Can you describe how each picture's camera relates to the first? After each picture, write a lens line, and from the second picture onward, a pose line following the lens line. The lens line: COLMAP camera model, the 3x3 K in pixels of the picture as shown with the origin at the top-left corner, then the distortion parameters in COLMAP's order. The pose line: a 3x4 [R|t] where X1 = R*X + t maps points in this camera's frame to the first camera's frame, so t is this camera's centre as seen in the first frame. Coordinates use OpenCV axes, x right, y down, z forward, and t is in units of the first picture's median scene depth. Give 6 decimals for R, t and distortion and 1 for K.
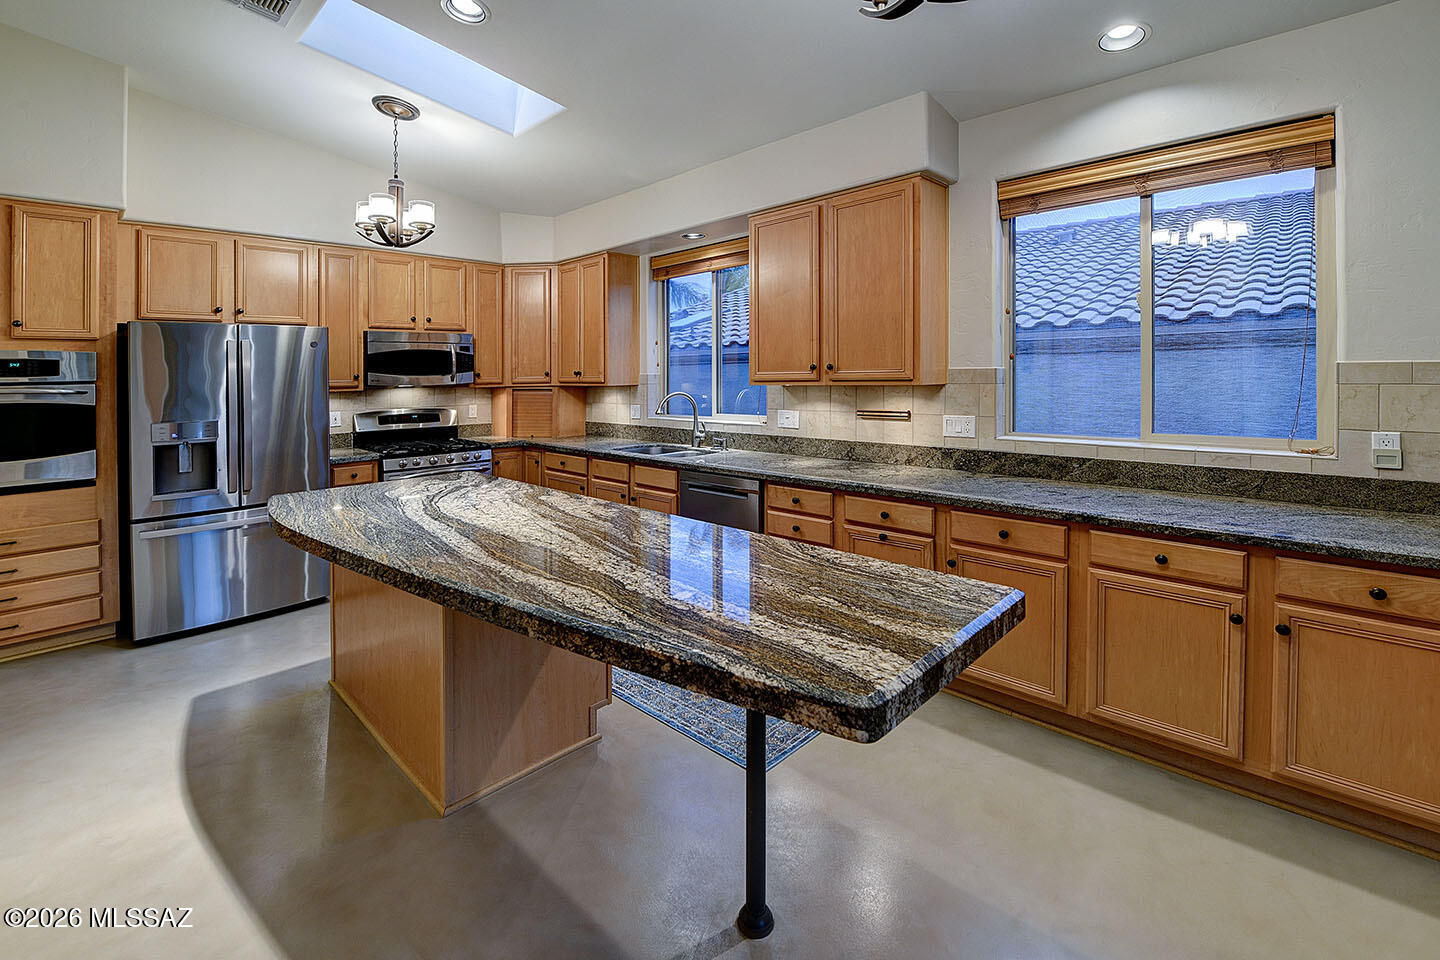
lens RADIAL K [[586.7, 0, 754.7], [0, 586.7, 383.6], [0, 0, 1]] dist [-0.014312, -0.000754]
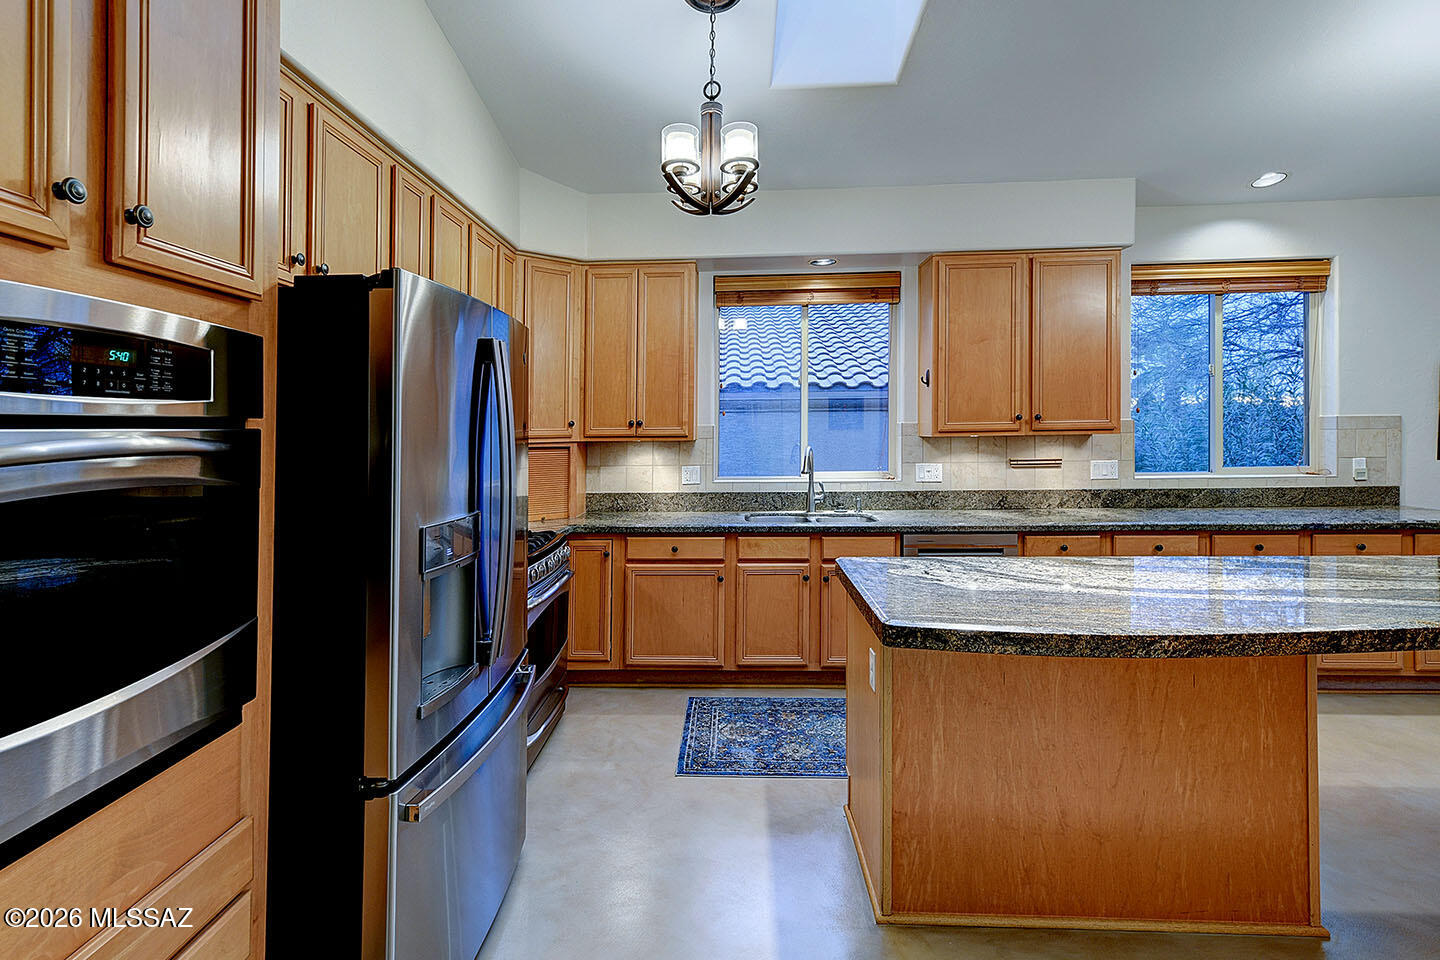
lens RADIAL K [[651.3, 0, 725.6], [0, 651.3, 439.0], [0, 0, 1]] dist [0.007421, -0.000212]
pose [[0.778857, -0.006796, 0.627165, -1.005343], [0.013860, 0.999884, -0.006378, 0.009746], [-0.627048, 0.013660, 0.778861, 0.448269]]
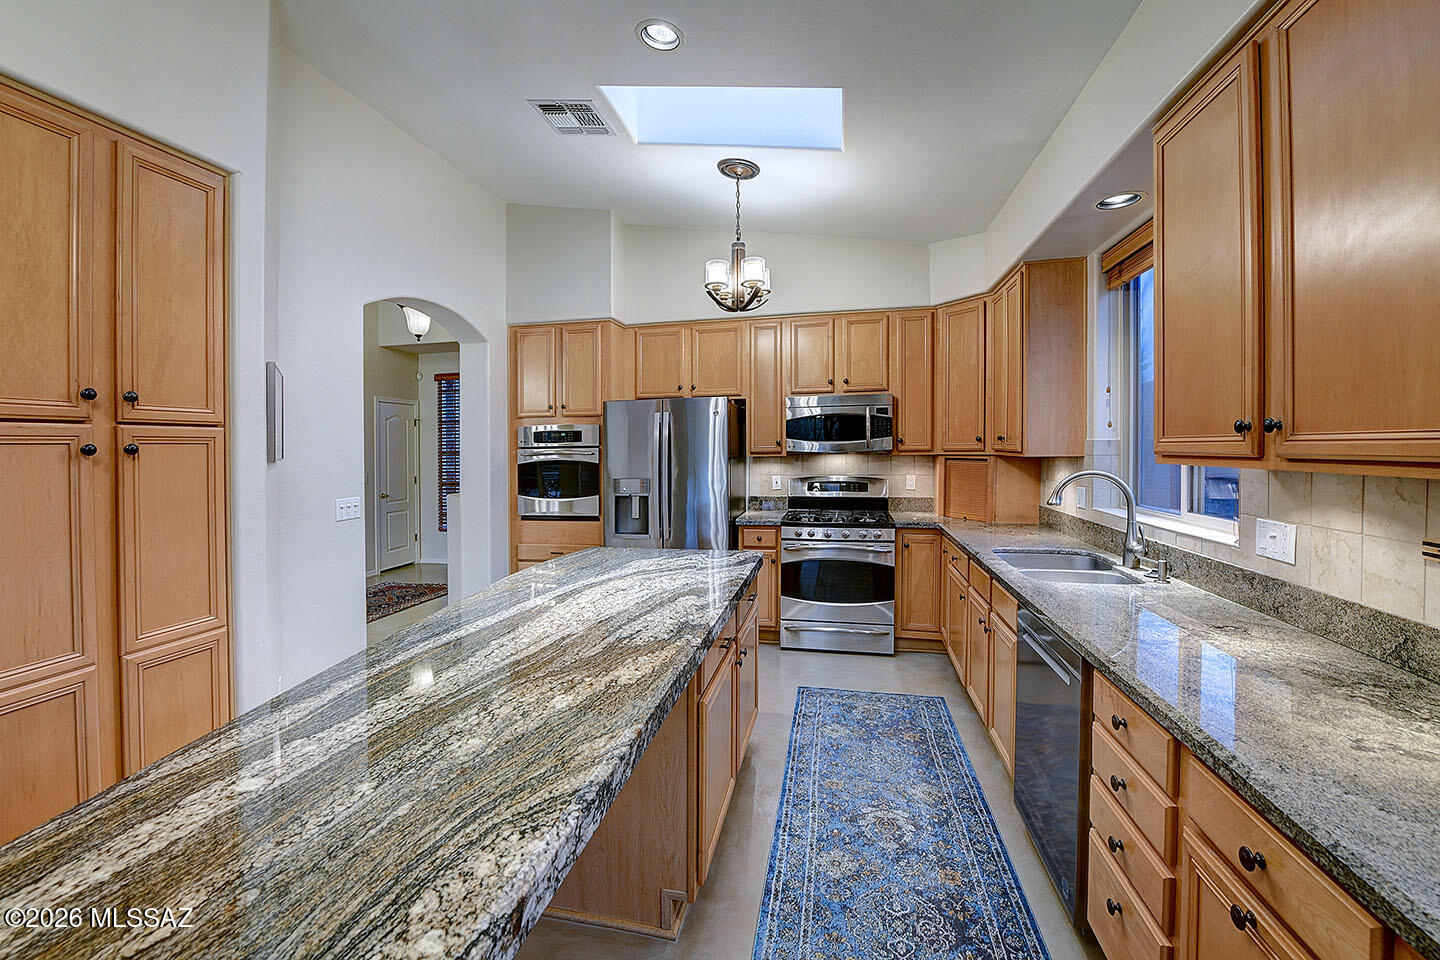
lens RADIAL K [[650.9, 0, 722.1], [0, 650.9, 454.9], [0, 0, 1]] dist [-0.018616, -0.001510]
pose [[0.480068, 0.021052, -0.876979, 0.334879], [-0.011419, 0.999777, 0.017749, -0.011401], [0.877157, 0.001494, 0.480201, 0.447032]]
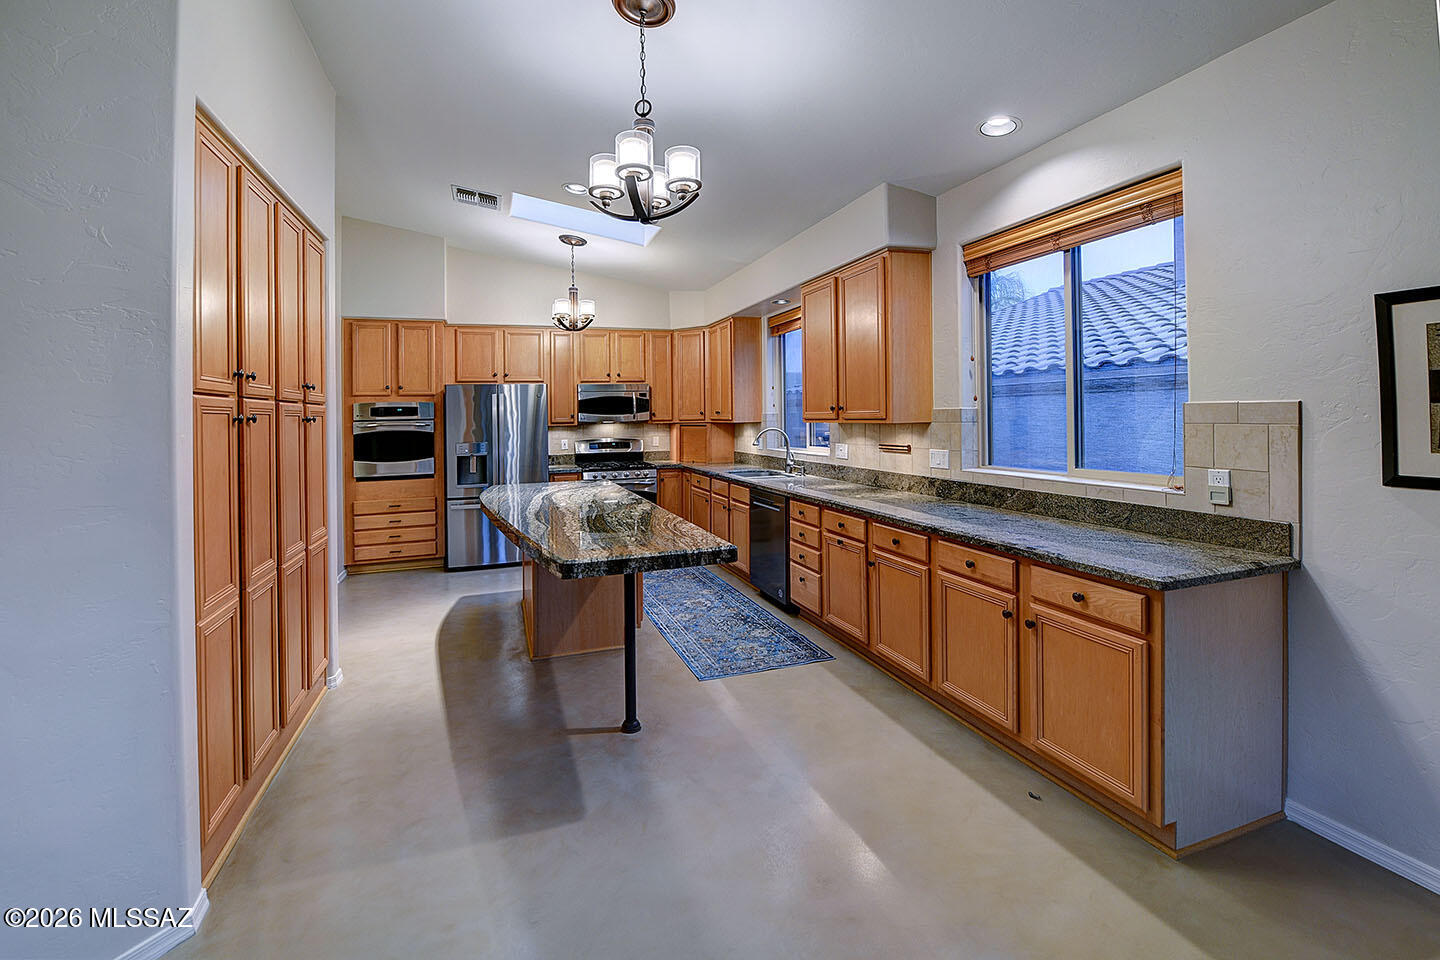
lens RADIAL K [[626.9, 0, 774.8], [0, 626.9, 419.2], [0, 0, 1]] dist [-0.017930, 0.000664]
pose [[0.899114, 0.001903, -0.437710, 0.576581], [-0.003232, 0.999992, -0.002292, -0.001348], [0.437703, 0.003476, 0.899113, -0.242642]]
